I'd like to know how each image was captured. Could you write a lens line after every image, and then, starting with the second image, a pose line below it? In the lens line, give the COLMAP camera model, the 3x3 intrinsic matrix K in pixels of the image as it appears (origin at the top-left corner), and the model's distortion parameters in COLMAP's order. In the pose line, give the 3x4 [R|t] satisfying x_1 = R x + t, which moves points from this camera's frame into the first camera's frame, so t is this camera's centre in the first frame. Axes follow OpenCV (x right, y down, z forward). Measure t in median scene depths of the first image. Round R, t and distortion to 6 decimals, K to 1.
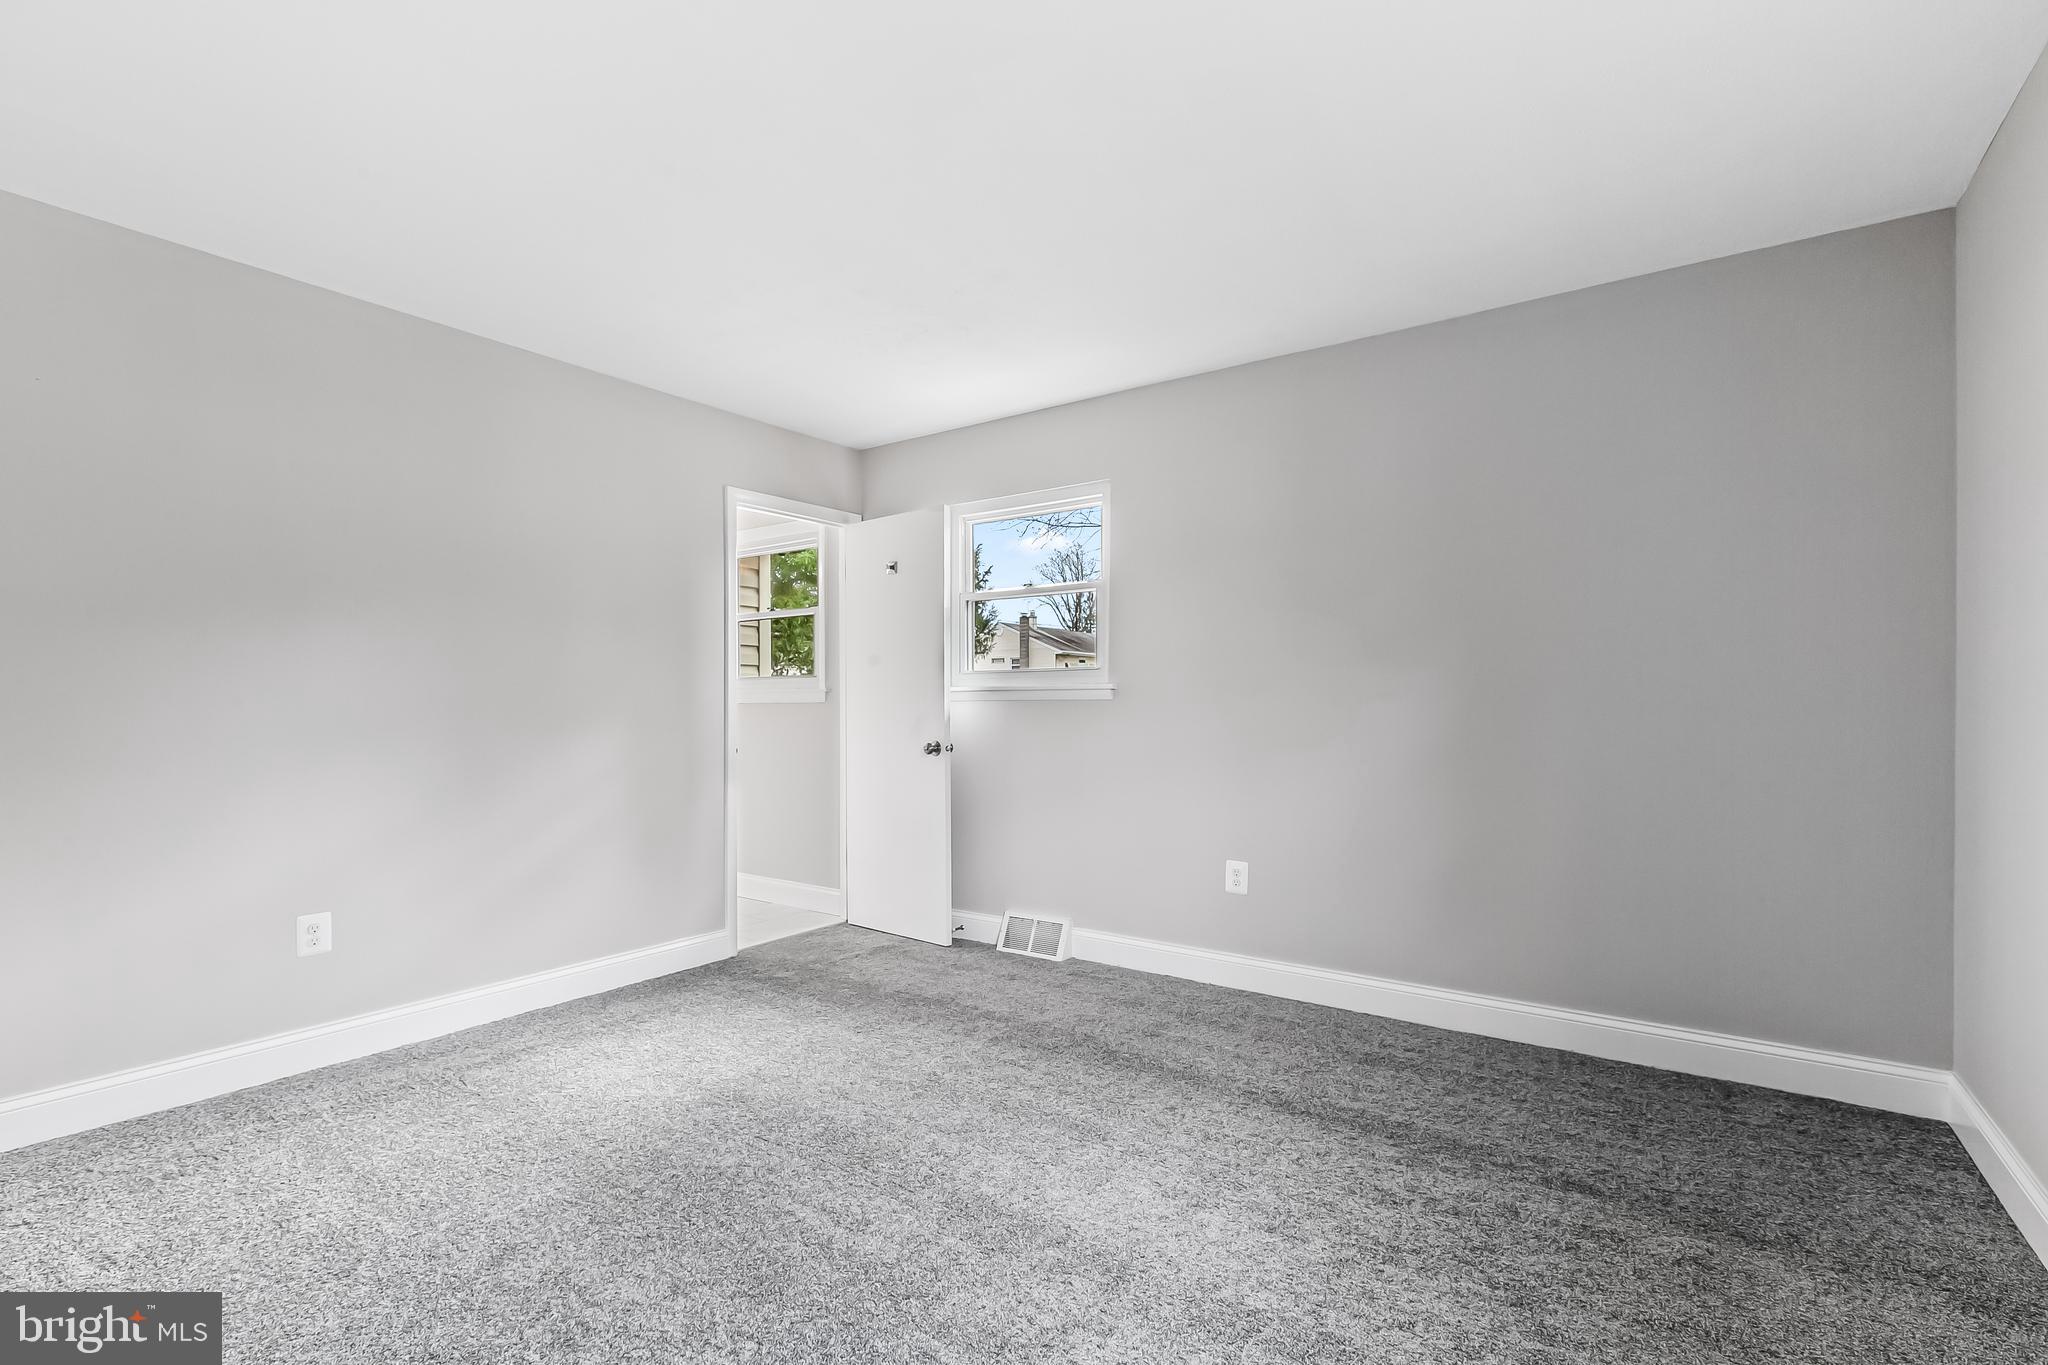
lens RADIAL K [[938.2, 0, 1018.4], [0, 938.2, 694.0], [0, 0, 1]] dist [0.002078, 0.000255]
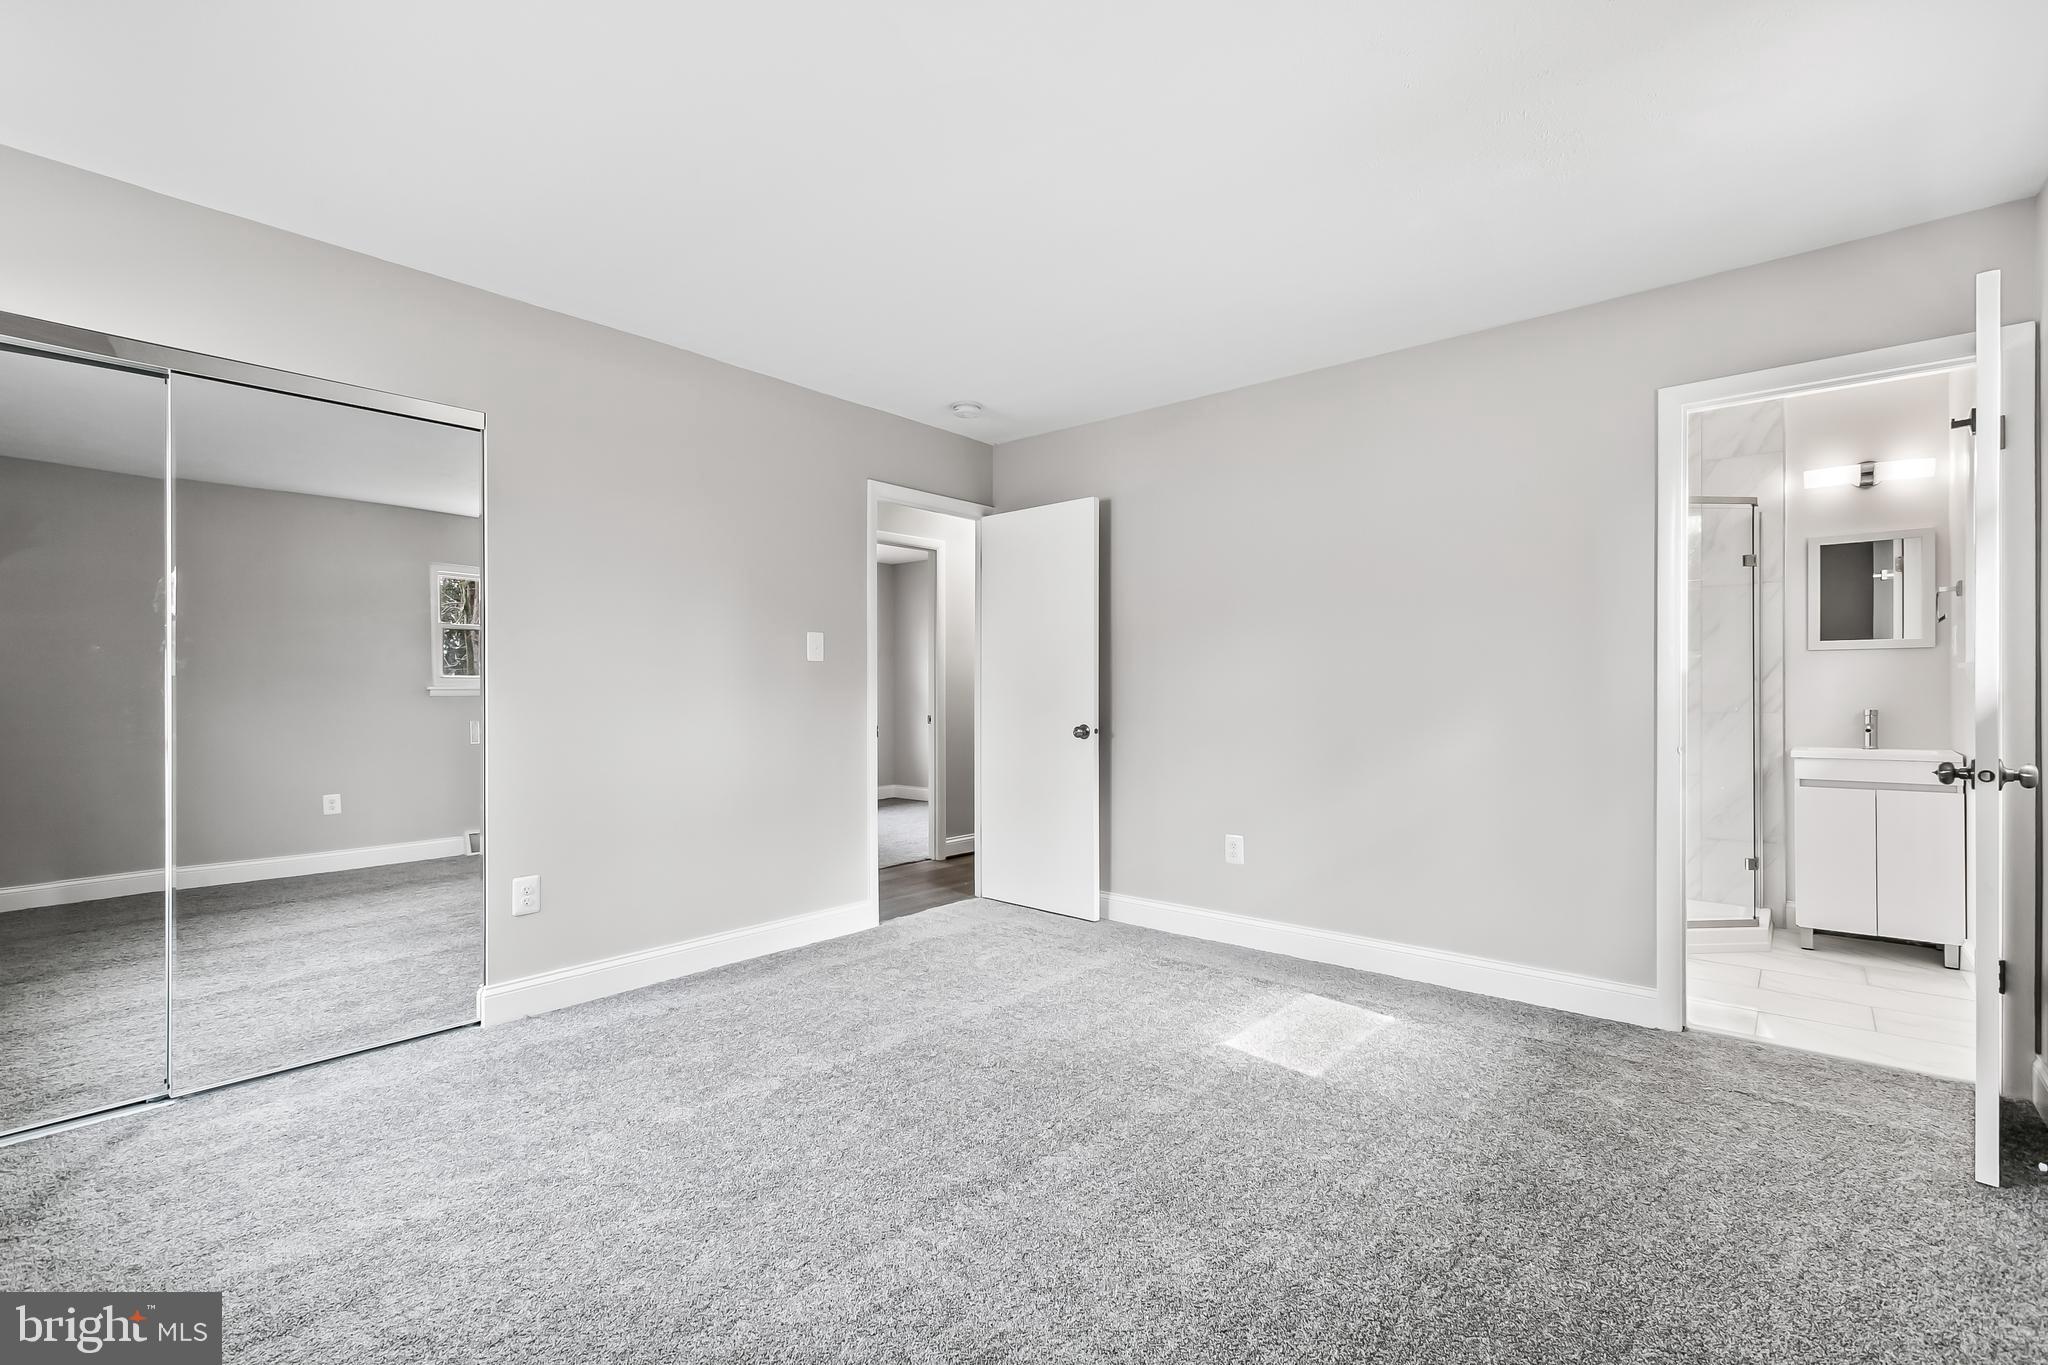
lens RADIAL K [[938.2, 0, 1018.4], [0, 938.2, 694.0], [0, 0, 1]] dist [0.002078, 0.000255]
pose [[-0.101293, 0.007111, -0.994831, 0.566515], [0.009192, 0.999938, 0.006212, 0.009300], [0.994814, -0.008516, -0.101352, 0.683812]]
